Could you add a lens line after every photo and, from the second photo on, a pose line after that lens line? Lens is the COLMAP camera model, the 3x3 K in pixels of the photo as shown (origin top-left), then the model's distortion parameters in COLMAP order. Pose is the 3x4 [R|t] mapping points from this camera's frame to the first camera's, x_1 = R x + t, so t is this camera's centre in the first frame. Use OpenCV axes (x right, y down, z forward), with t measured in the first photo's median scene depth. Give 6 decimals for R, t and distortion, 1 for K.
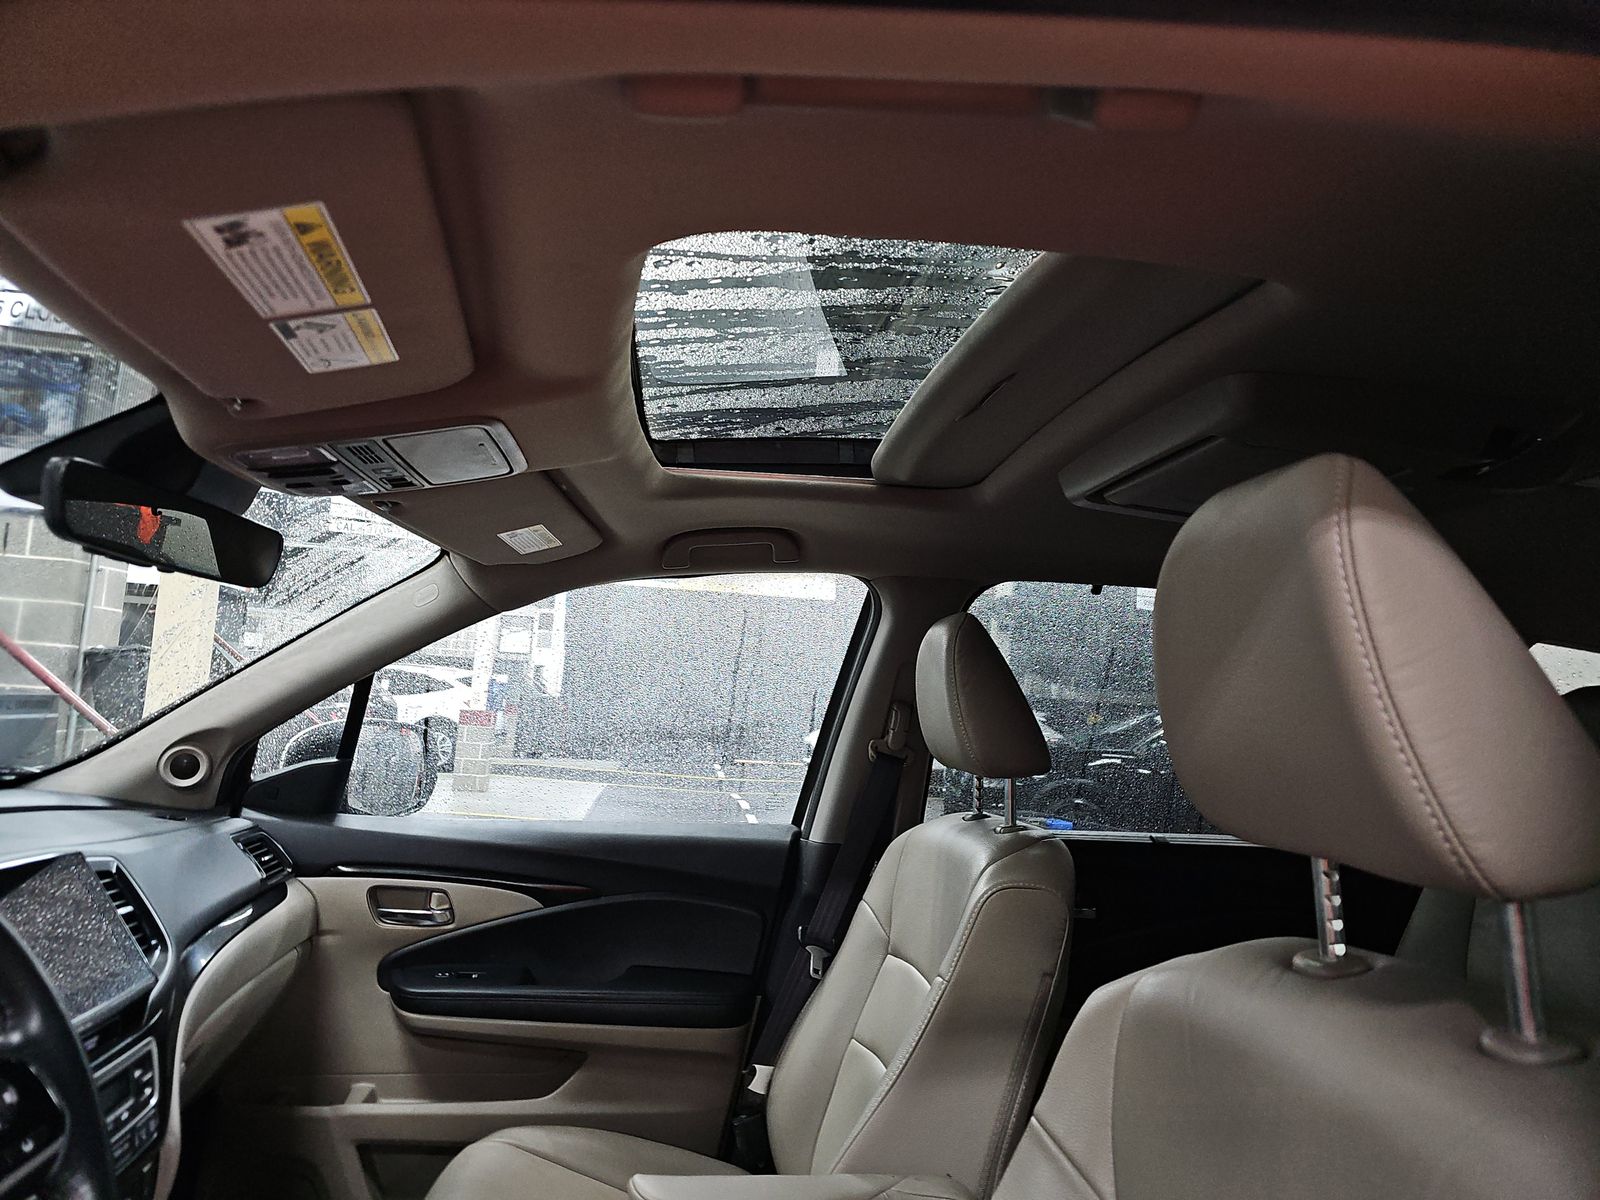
lens RADIAL K [[1107.0, 0, 800.0], [0, 1107.0, 600.0], [0, 0, 1]] dist [0.007367, -0.024488]
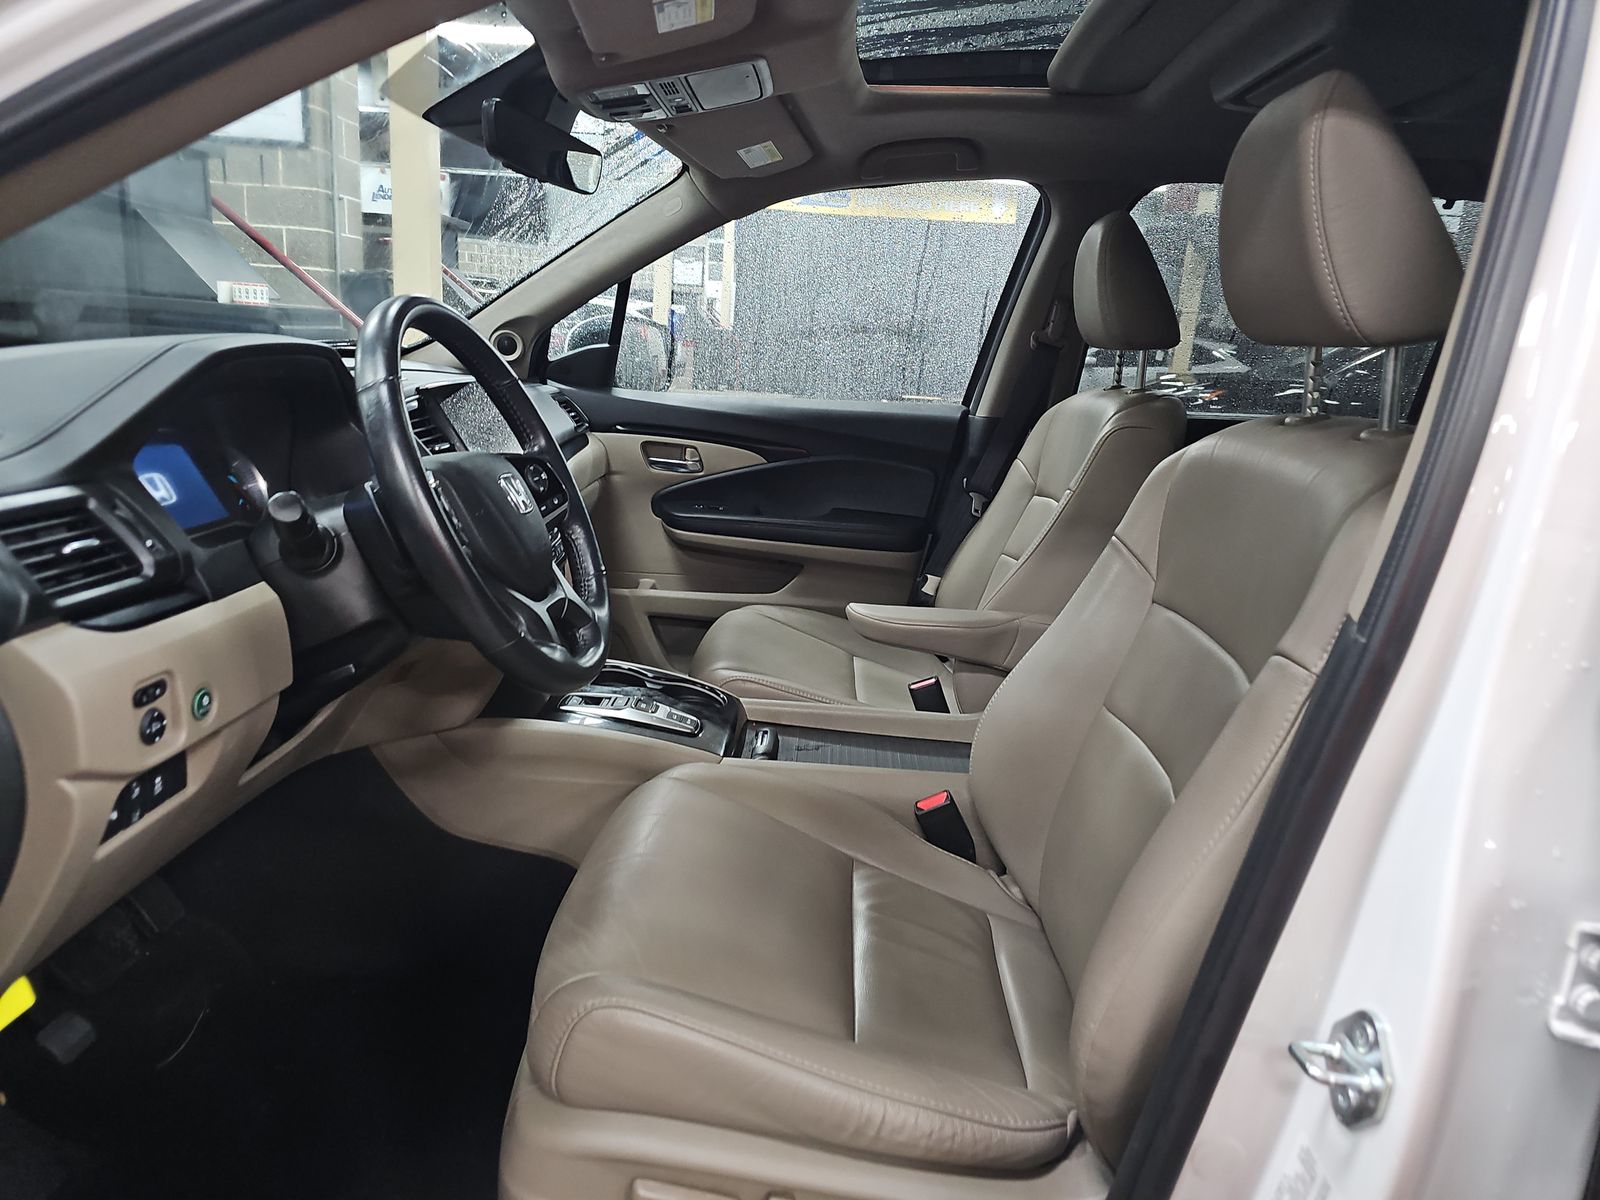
lens RADIAL K [[1075.8, 0, 771.7], [0, 1075.8, 619.9], [0, 0, 1]] dist [0.041573, -0.068952]
pose [[0.984495, 0.043834, -0.169846, -0.001704], [0.016886, 0.940093, 0.340500, 0.020850], [0.174596, -0.338089, 0.924777, -0.263387]]
